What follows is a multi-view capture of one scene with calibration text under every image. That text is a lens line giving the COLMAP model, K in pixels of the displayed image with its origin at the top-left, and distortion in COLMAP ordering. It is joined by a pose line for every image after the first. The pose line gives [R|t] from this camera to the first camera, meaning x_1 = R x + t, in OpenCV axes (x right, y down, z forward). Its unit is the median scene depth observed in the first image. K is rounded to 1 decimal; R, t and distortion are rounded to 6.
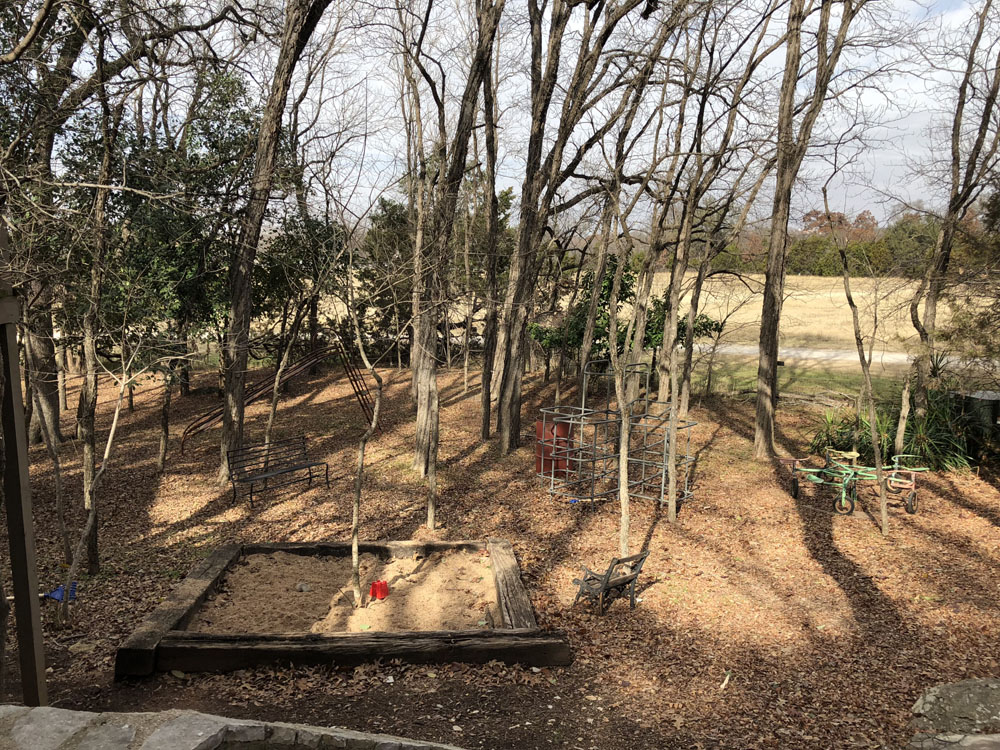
lens RADIAL K [[831.8, 0, 501.9], [0, 831.8, 370.7], [0, 0, 1]] dist [0.046023, -0.053193]
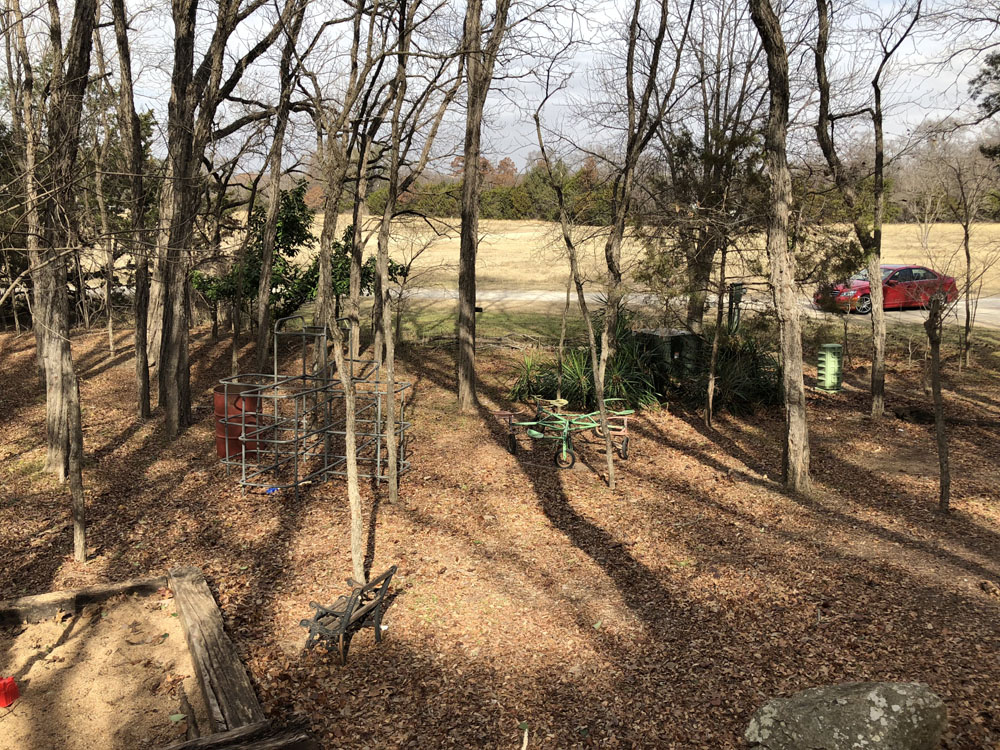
lens RADIAL K [[831.8, 0, 501.9], [0, 831.8, 370.7], [0, 0, 1]] dist [0.046023, -0.053193]
pose [[0.921431, -0.069891, 0.382205, -0.009210], [0.043600, 0.996075, 0.077033, -0.011248], [-0.386088, -0.054317, 0.920861, 0.120169]]
